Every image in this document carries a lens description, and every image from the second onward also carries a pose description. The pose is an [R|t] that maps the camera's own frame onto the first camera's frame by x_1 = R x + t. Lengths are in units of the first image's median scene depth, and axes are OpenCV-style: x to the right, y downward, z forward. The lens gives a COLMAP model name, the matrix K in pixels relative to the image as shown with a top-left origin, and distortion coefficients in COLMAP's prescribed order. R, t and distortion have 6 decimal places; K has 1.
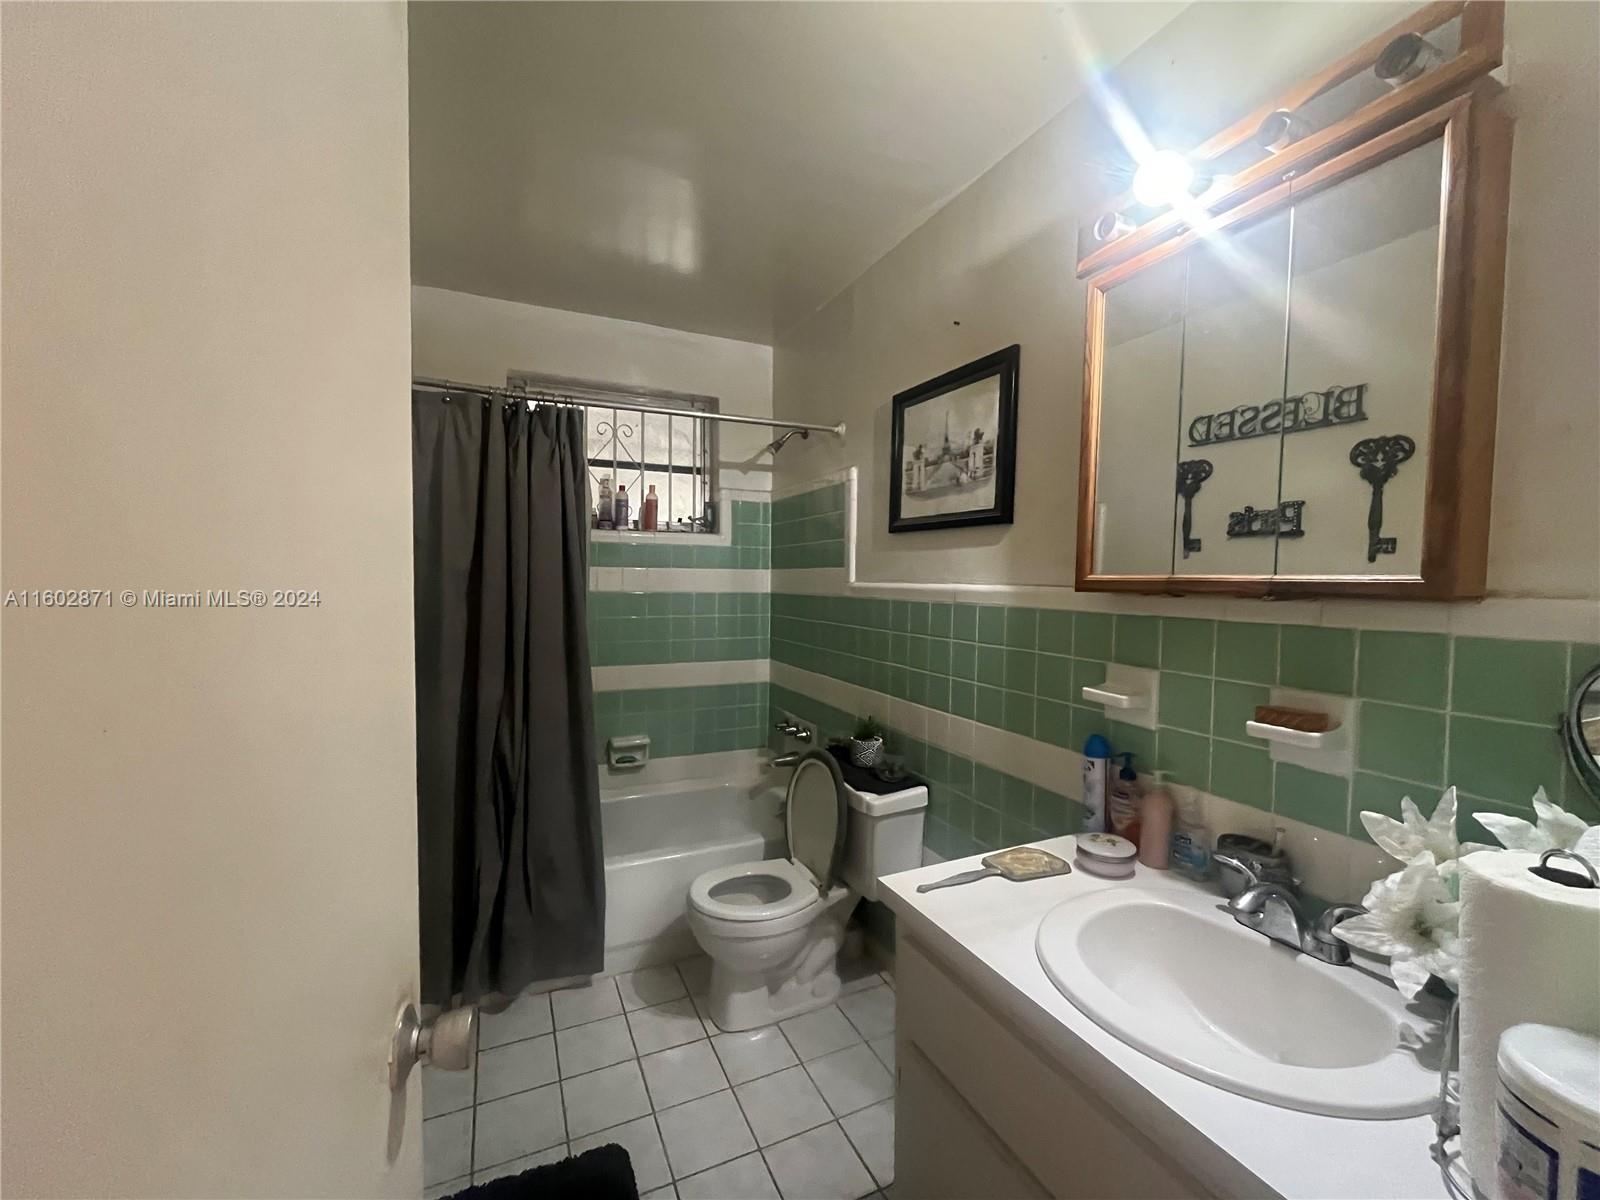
lens RADIAL K [[636.9, 0, 804.3], [0, 636.9, 605.7], [0, 0, 1]] dist [-0.014456, 0.000098]
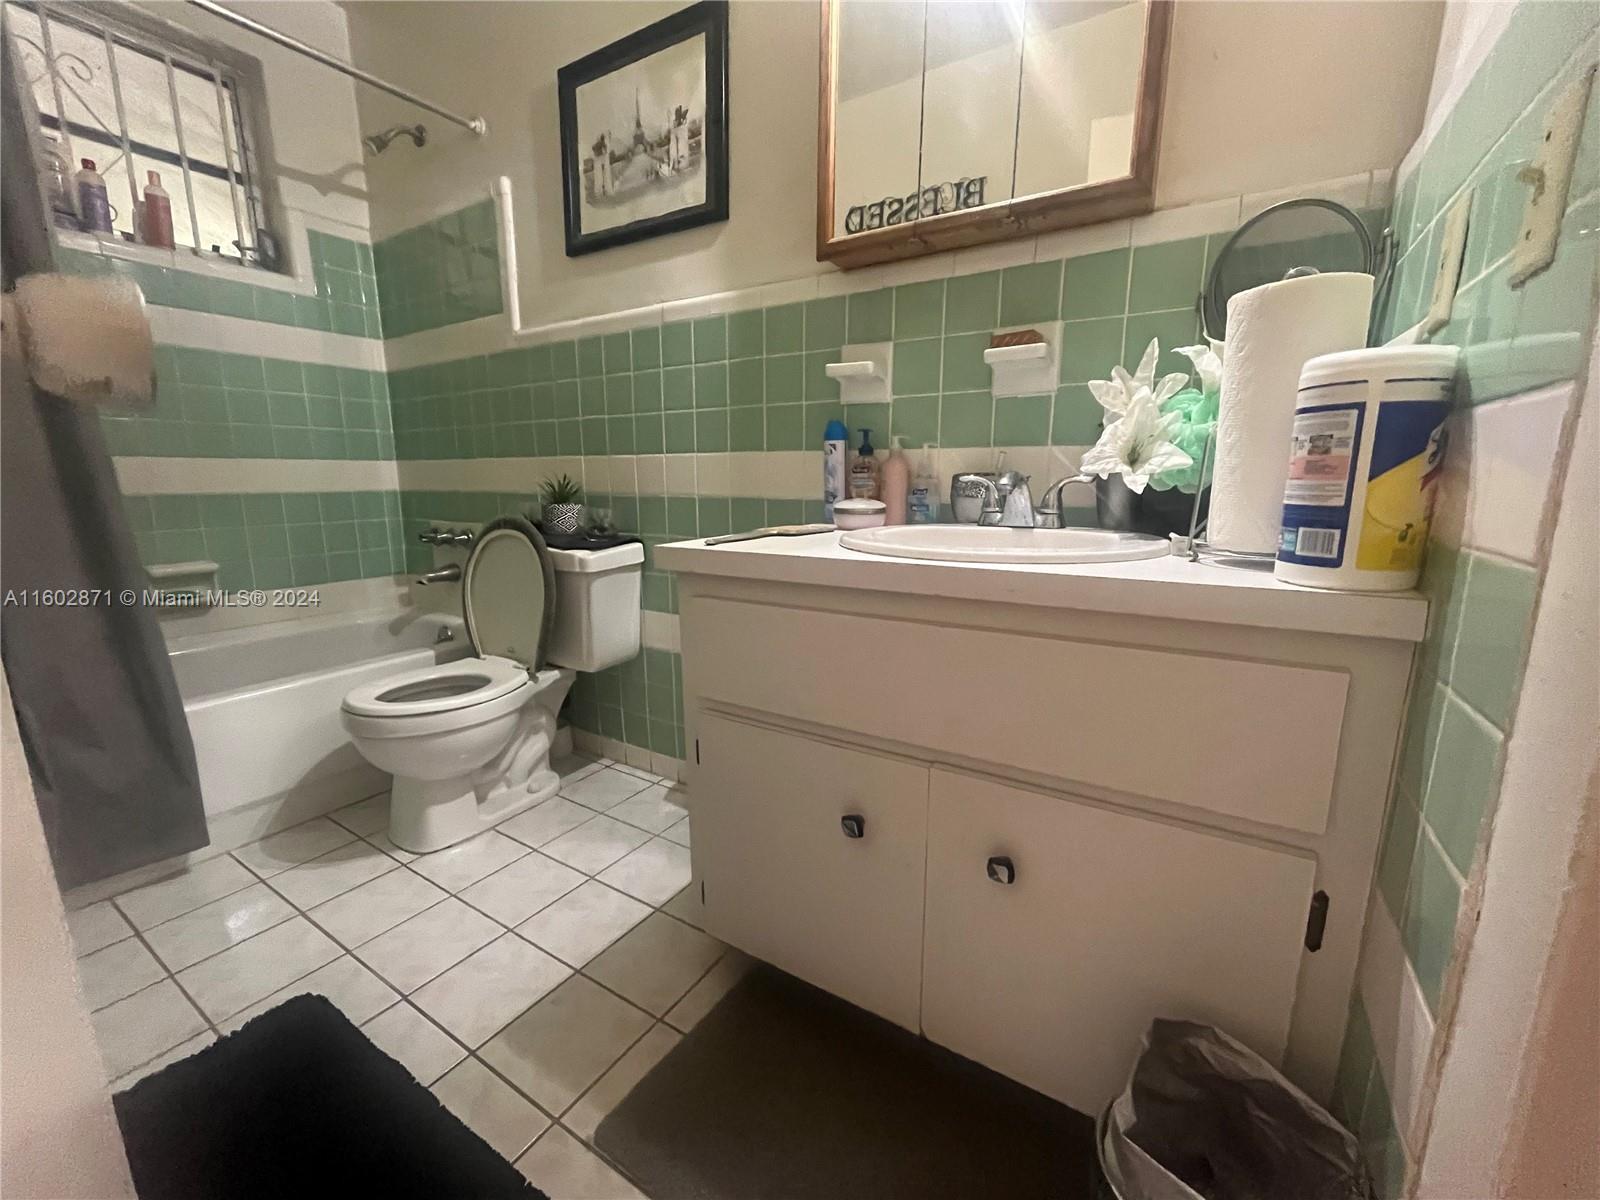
lens RADIAL K [[648.1, 0, 796.1], [0, 648.1, 601.0], [0, 0, 1]] dist [-0.003053, -0.000189]
pose [[0.850158, -0.110686, 0.514762, -0.102327], [0.027963, 0.985766, 0.165781, 0.210250], [-0.525784, -0.126546, 0.841152, 0.086666]]
